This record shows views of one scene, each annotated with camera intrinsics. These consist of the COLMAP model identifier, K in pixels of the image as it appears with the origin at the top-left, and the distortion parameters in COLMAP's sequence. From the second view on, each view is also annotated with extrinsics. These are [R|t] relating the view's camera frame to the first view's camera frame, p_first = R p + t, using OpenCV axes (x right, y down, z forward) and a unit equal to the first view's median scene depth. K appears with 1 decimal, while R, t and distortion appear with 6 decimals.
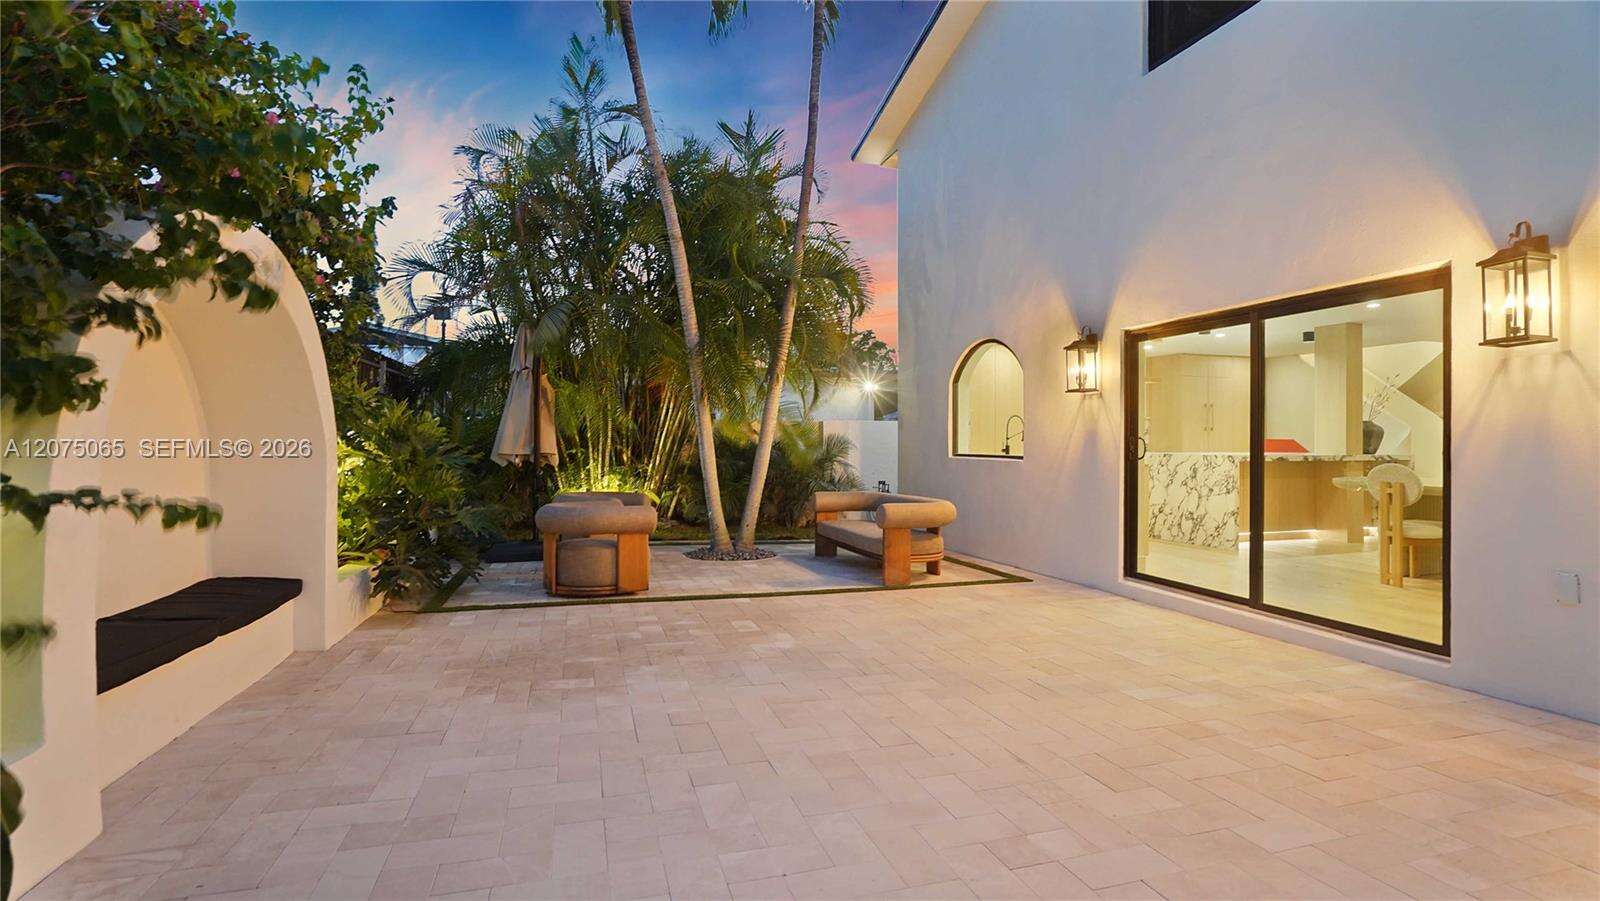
lens RADIAL K [[651.9, 0, 800.0], [0, 651.9, 450.5], [0, 0, 1]] dist [-0.000210, 0.000029]
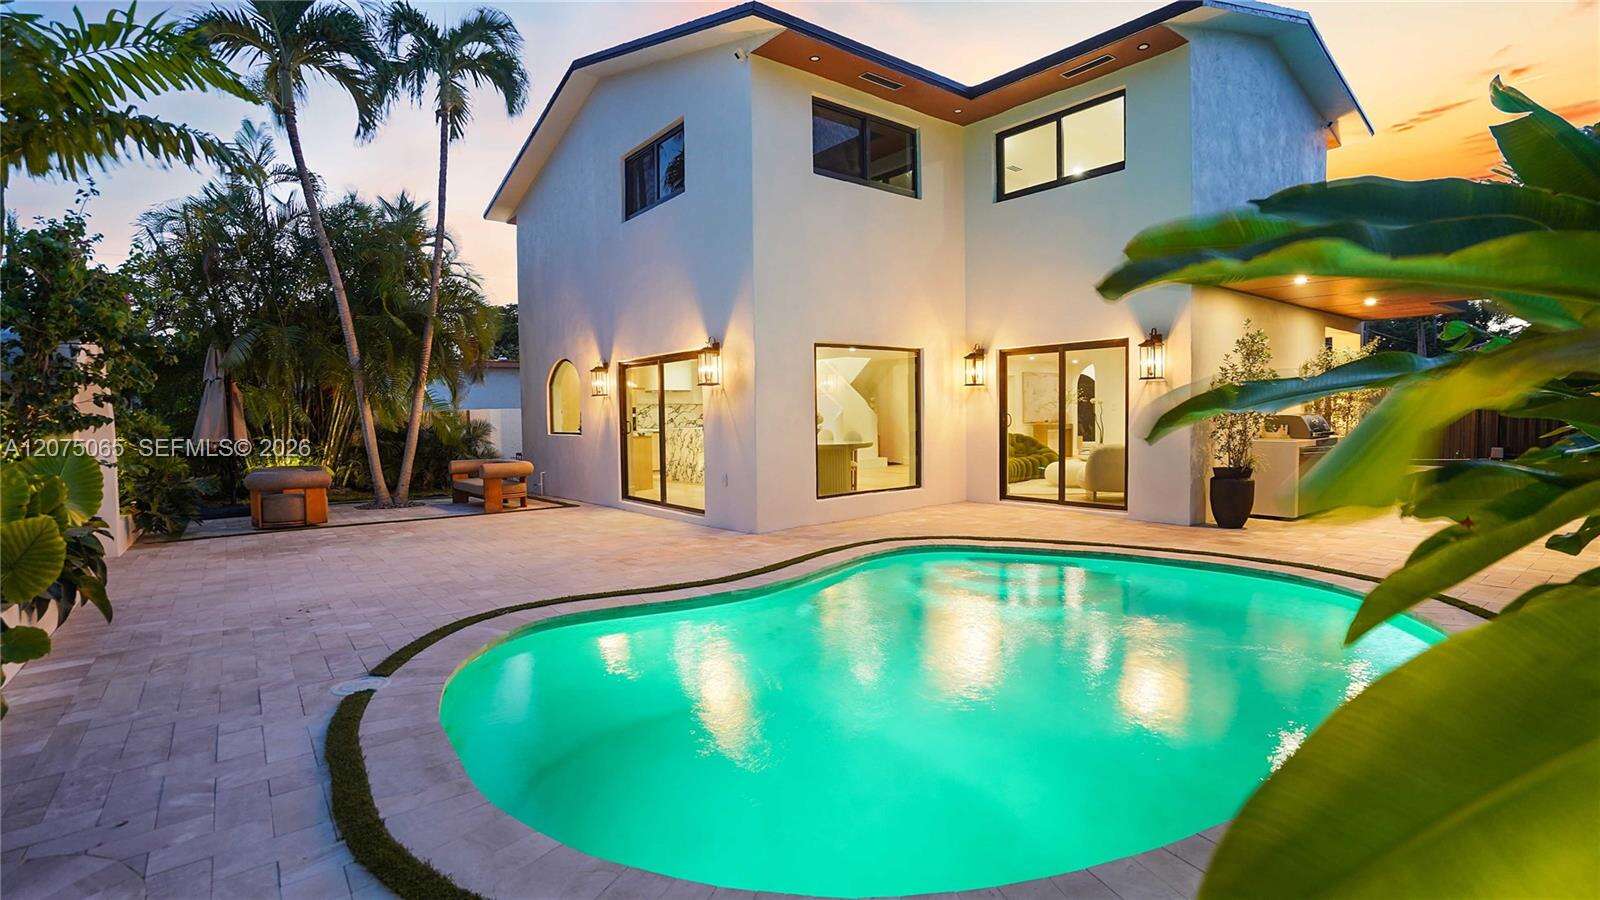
lens RADIAL K [[776.2, 0, 800.0], [0, 776.2, 450.0], [0, 0, 1]] dist [-0.021960, 0.000490]
pose [[0.947992, -0.035617, 0.316294, 0.223792], [0.024537, 0.998940, 0.038946, -0.010579], [-0.317346, -0.029159, 0.947861, -0.934882]]
